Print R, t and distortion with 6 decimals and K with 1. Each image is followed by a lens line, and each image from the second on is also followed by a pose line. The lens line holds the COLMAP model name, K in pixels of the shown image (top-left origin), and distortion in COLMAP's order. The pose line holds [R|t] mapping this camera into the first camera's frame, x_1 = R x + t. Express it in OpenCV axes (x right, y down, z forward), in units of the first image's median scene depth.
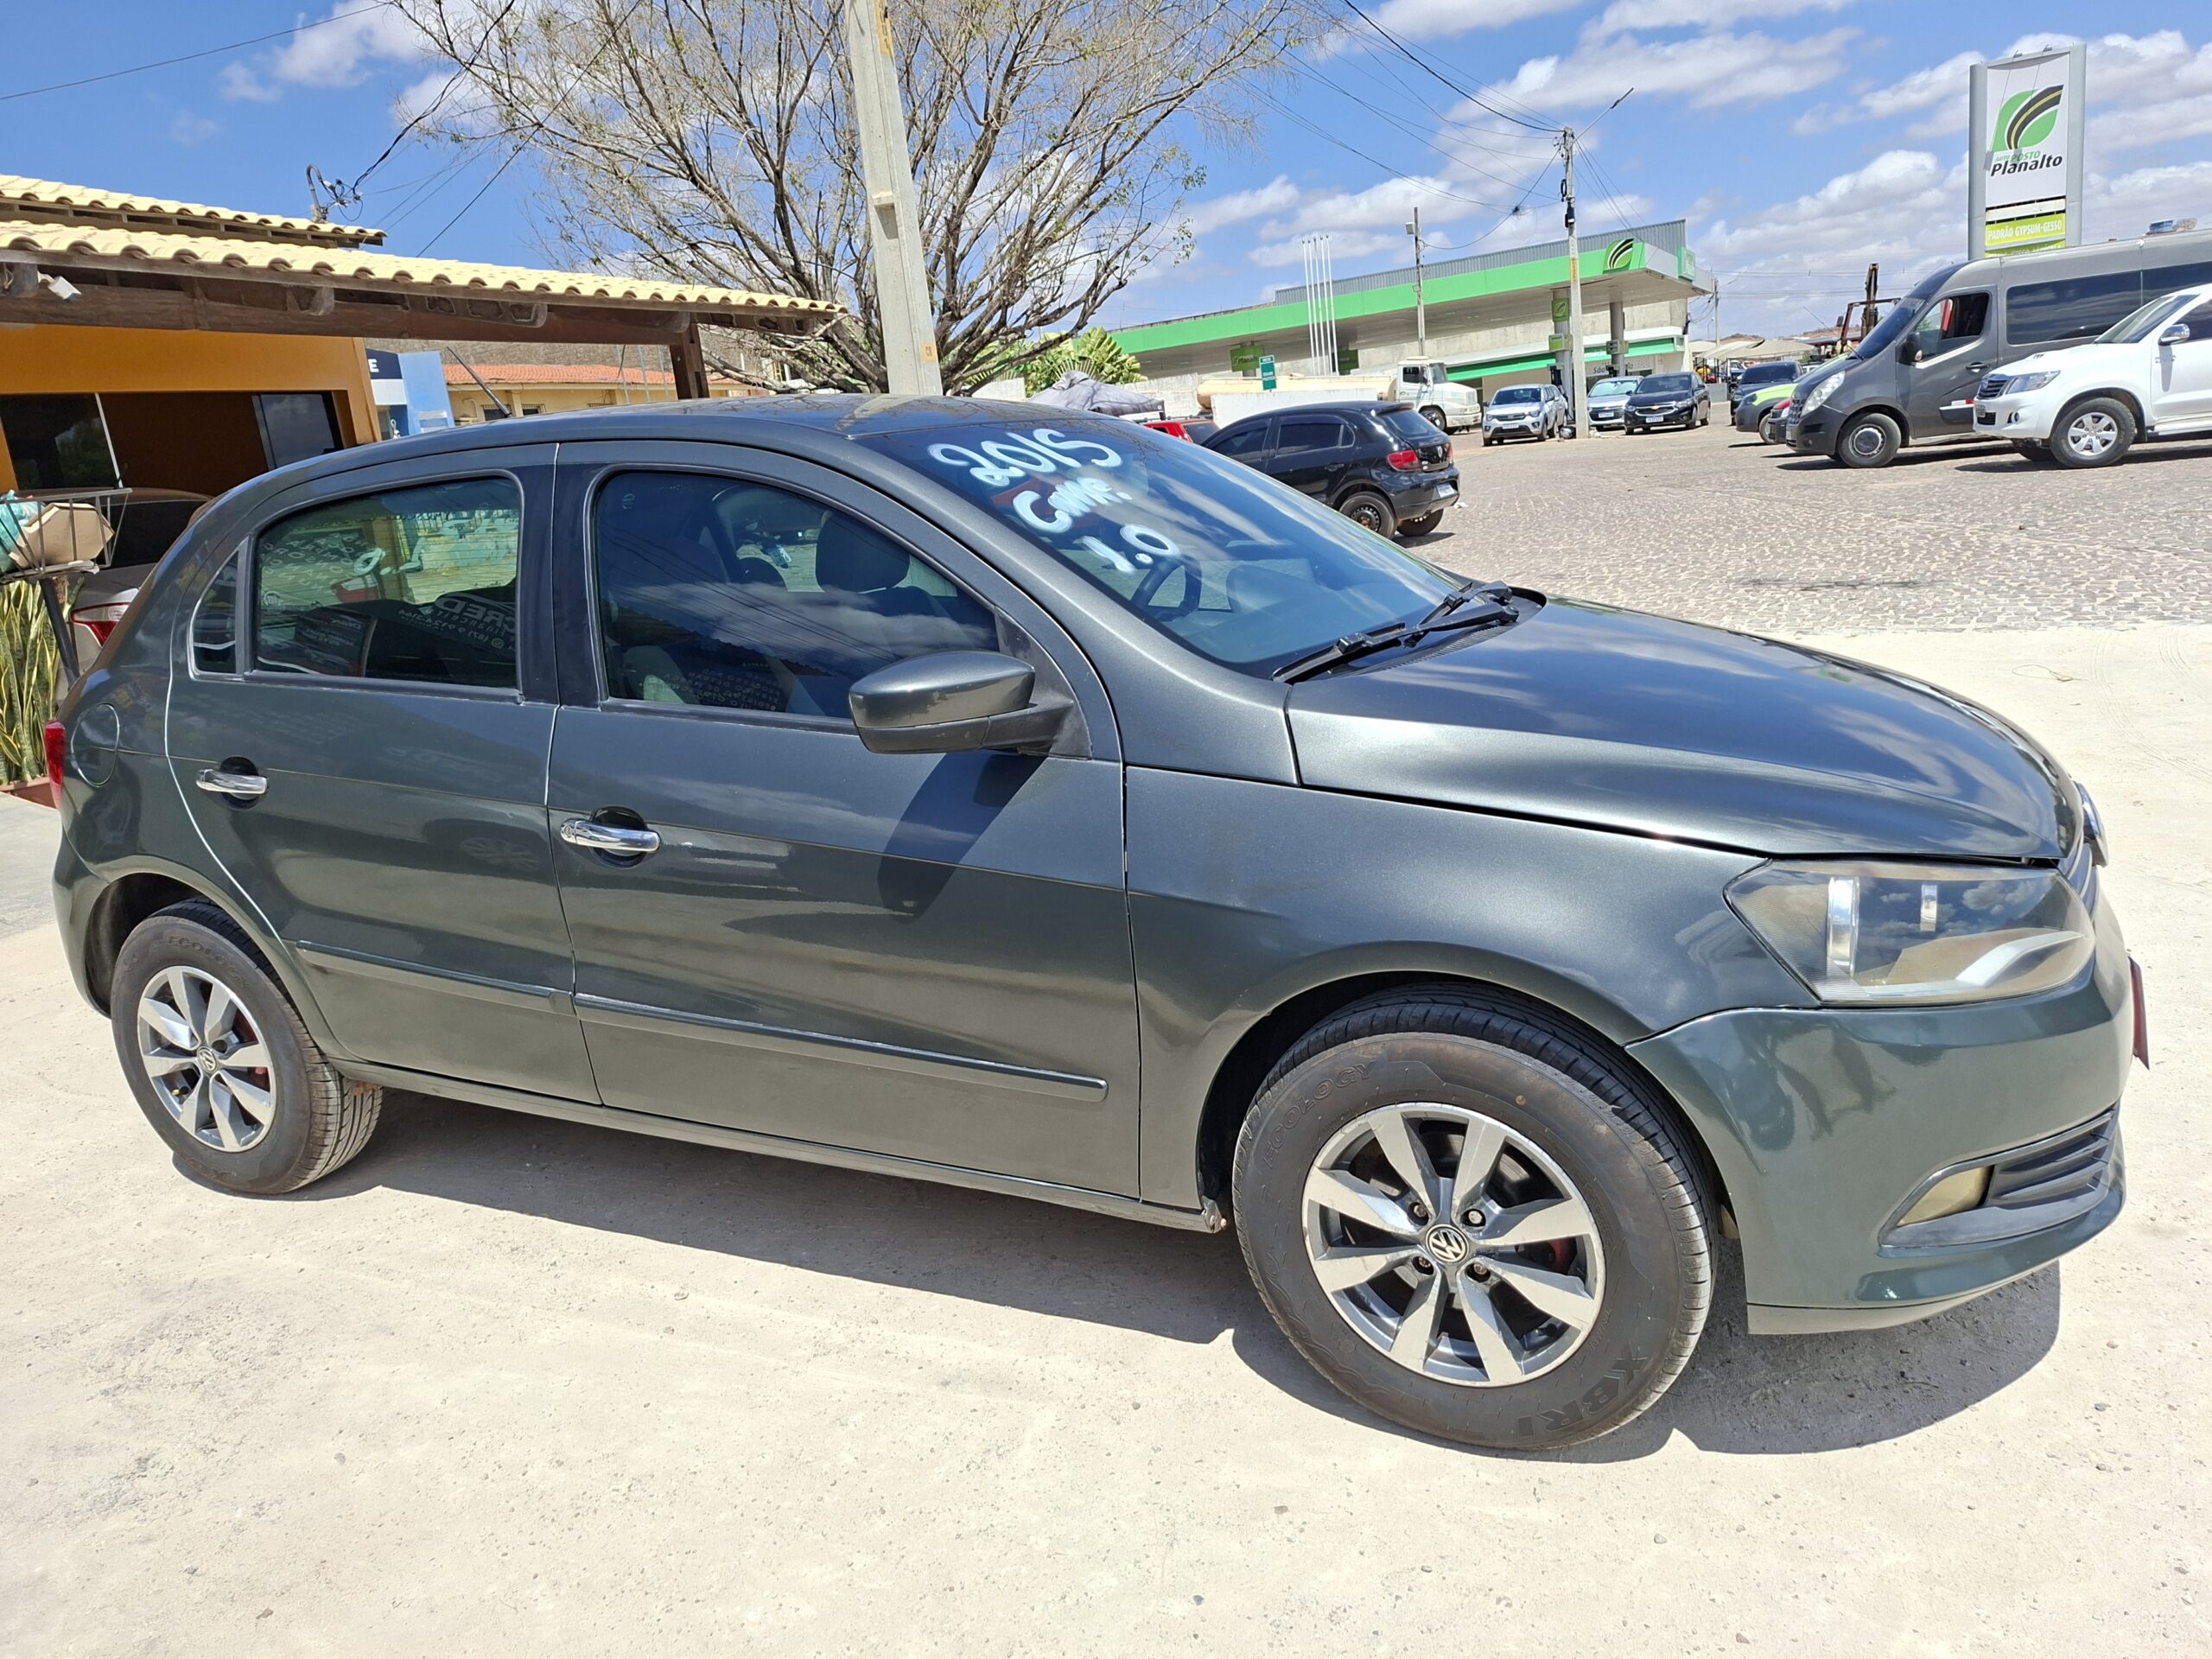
lens RADIAL K [[1519.8, 0, 1127.2], [0, 1519.8, 827.6], [0, 0, 1]] dist [0.049986, -0.050870]
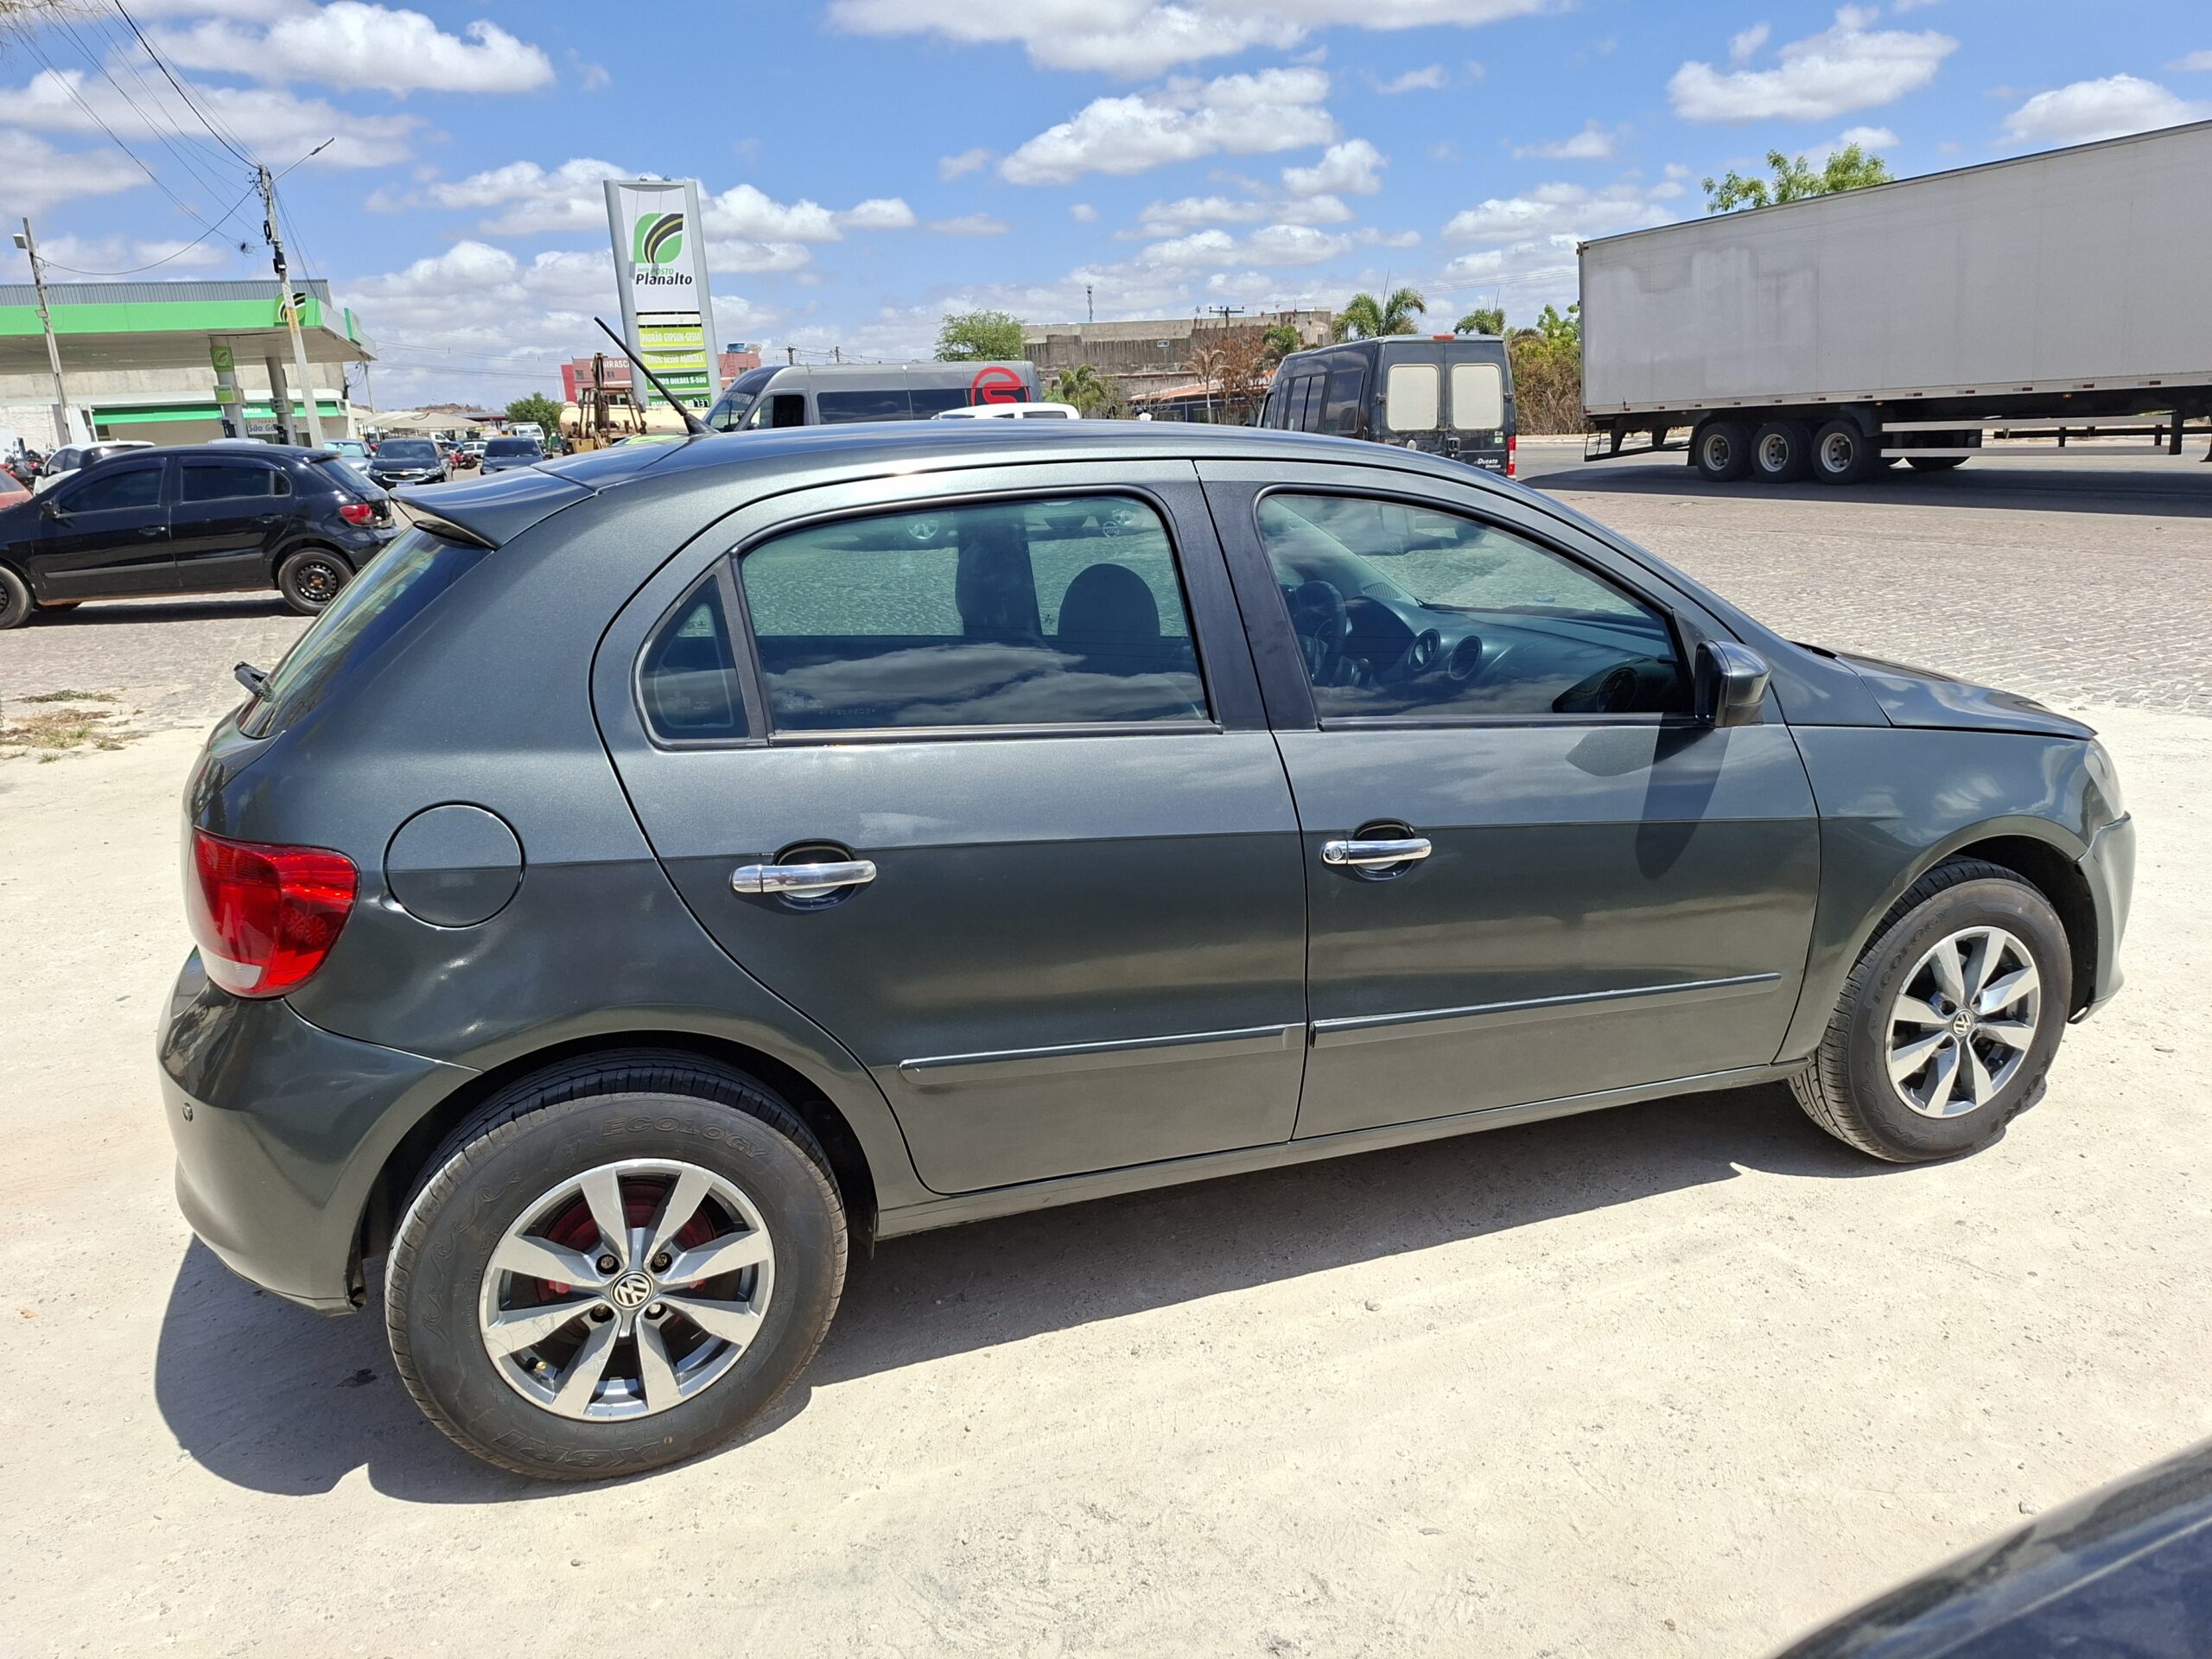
lens RADIAL K [[1532.7, 0, 1138.2], [0, 1532.7, 820.3], [0, 0, 1]] dist [0.048281, -0.049562]
pose [[0.686656, -0.104724, 0.719400, -0.289802], [0.142174, 0.989806, 0.008383, -0.010461], [-0.712944, 0.096524, 0.694546, 0.101284]]
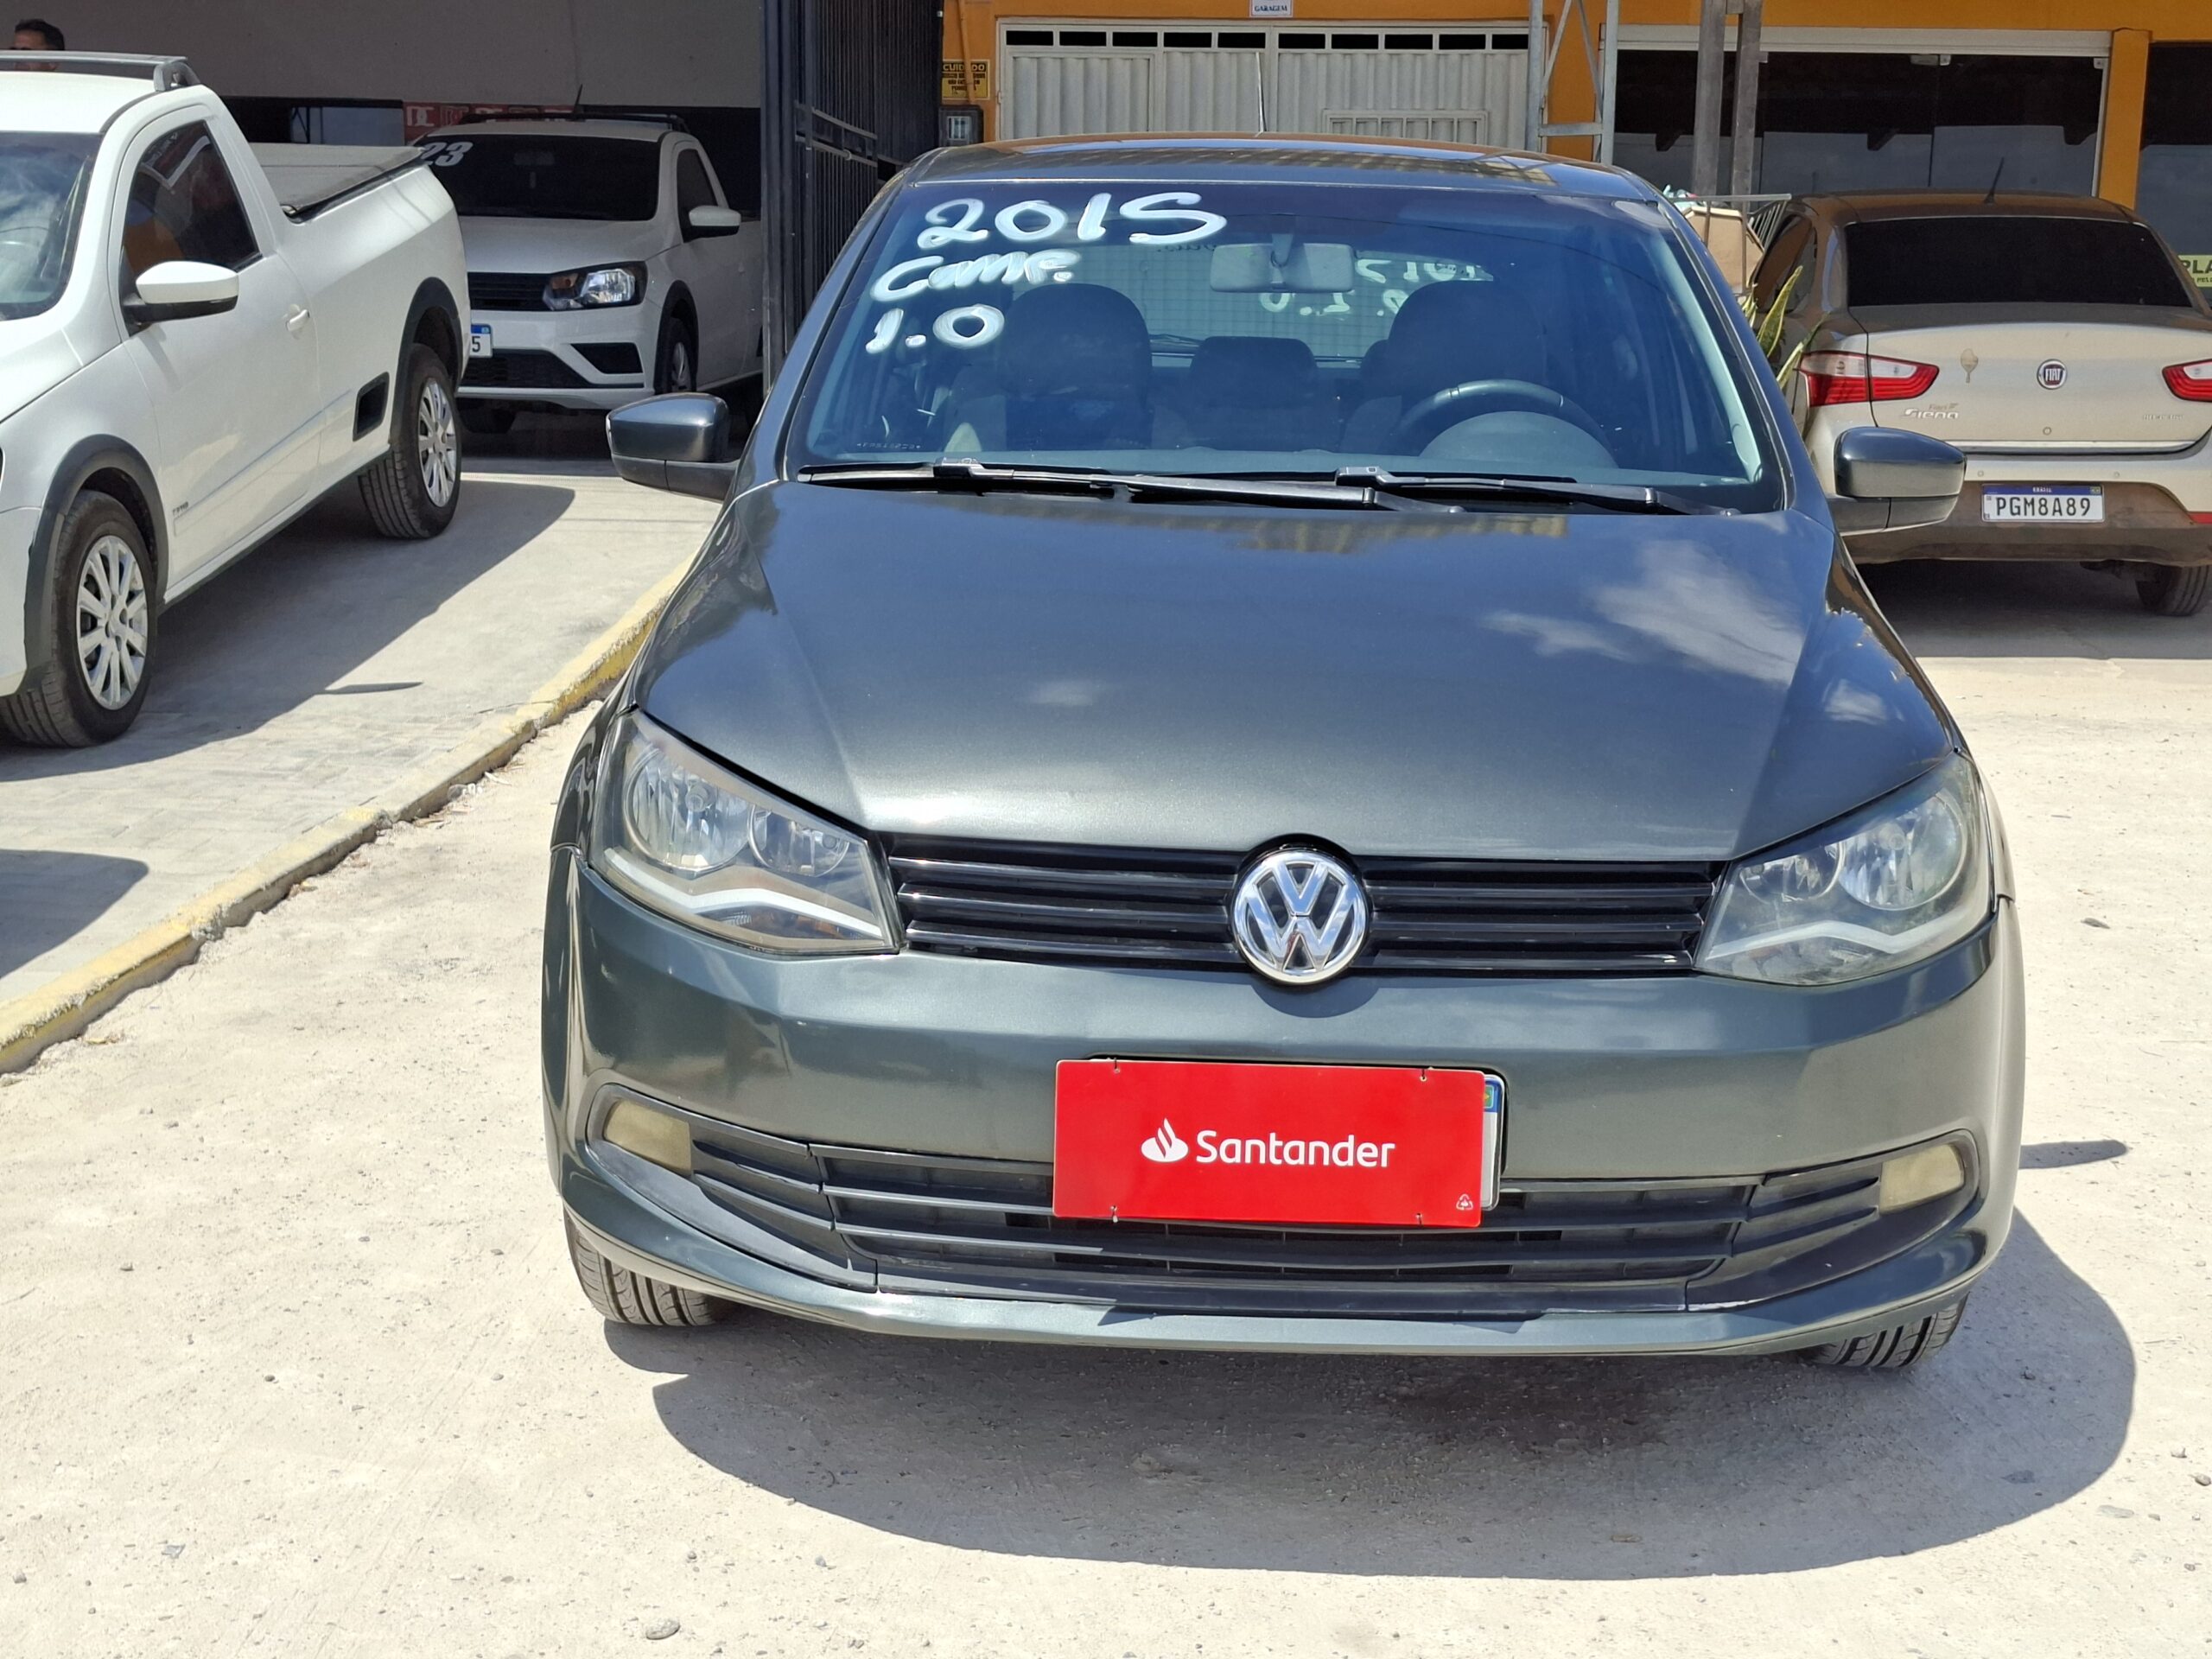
lens RADIAL K [[3017.7, 0, 1162.7], [0, 3017.7, 838.1], [0, 0, 1]] dist [0.166170, -0.347962]
pose [[0.411856, 0.258783, -0.873731, 0.398577], [-0.269181, 0.950590, 0.154662, -0.049831], [0.870584, 0.171494, 0.461166, 0.081595]]
